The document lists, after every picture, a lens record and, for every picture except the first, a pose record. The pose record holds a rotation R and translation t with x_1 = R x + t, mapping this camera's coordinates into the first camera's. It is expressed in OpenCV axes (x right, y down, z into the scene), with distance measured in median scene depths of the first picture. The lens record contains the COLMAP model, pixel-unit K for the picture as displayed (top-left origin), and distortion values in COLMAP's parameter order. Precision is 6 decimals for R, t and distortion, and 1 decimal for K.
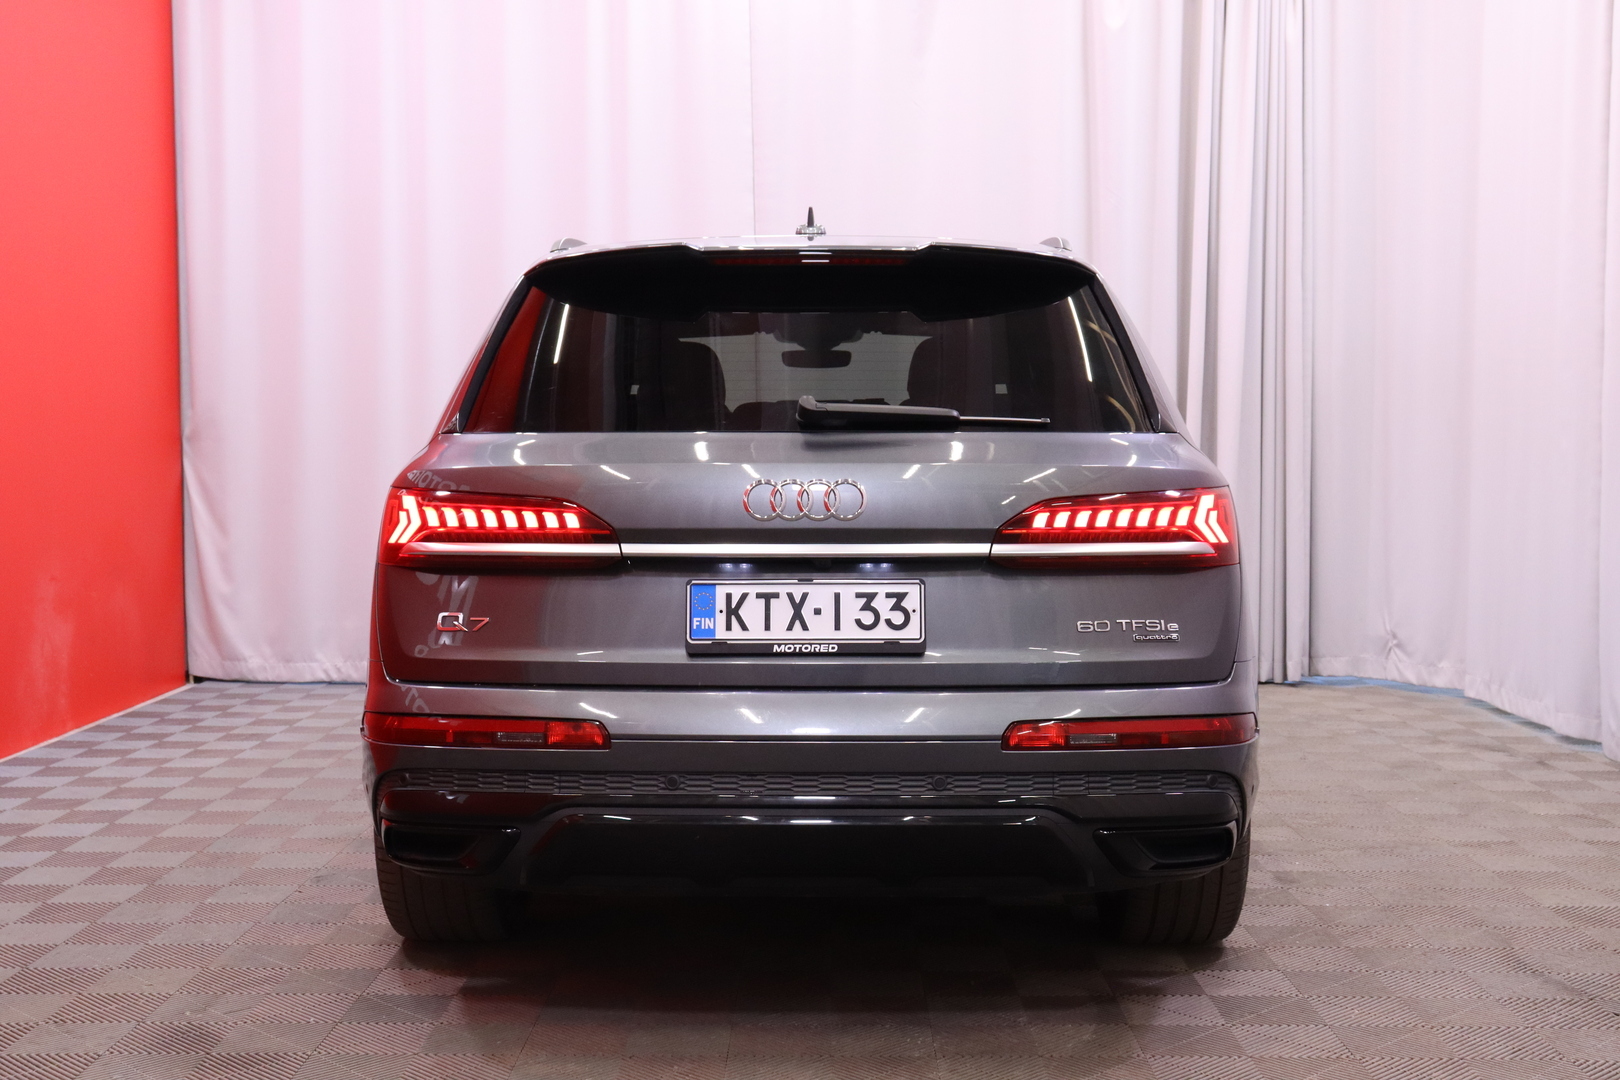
lens RADIAL K [[1944.7, 0, 770.4], [0, 1944.7, 527.7], [0, 0, 1]] dist [0.062548, 0.000000]
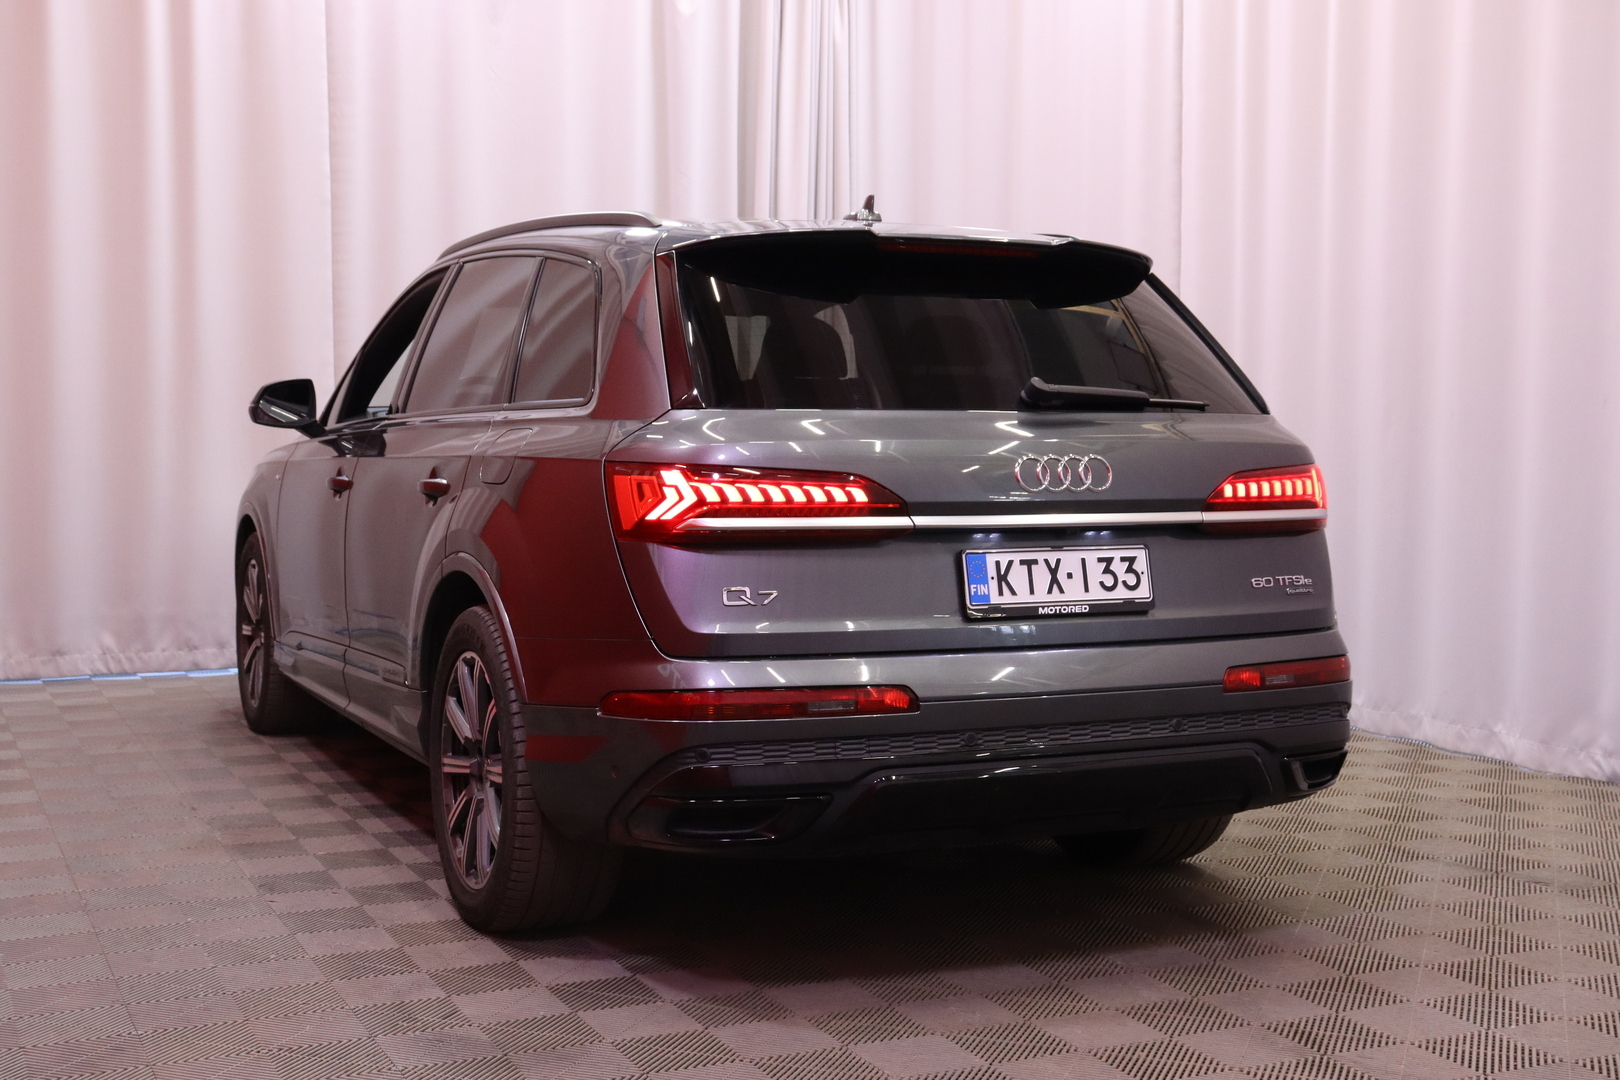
lens RADIAL K [[2089.1, 0, 740.8], [0, 2089.1, 514.9], [0, 0, 1]] dist [0.031421, 0.000000]
pose [[0.898643, -0.012975, 0.438488, -0.652380], [0.012361, 0.999915, 0.004253, 0.001804], [-0.438506, 0.001598, 0.898727, 0.029392]]
